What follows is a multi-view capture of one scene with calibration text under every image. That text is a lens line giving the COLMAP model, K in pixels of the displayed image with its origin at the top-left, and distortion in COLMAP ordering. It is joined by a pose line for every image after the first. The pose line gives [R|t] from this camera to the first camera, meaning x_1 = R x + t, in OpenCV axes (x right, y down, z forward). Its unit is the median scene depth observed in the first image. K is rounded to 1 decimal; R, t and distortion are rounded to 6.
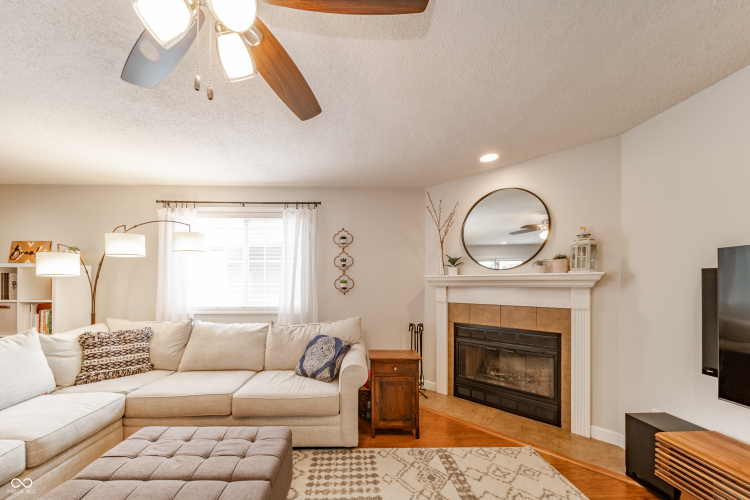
lens RADIAL K [[276.9, 0, 351.8], [0, 276.9, 280.0], [0, 0, 1]] dist [0.003554, -0.001547]
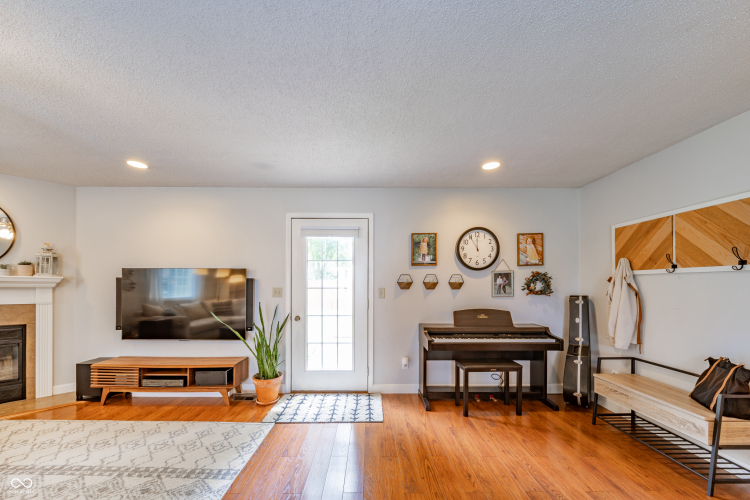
lens RADIAL K [[276.9, 0, 368.1], [0, 276.9, 288.3], [0, 0, 1]] dist [0.003554, -0.001547]
pose [[0.027942, -0.011303, 0.999546, -0.450047], [-0.015873, 0.999805, 0.011750, -0.009248], [-0.999483, -0.016194, 0.027758, -0.572440]]
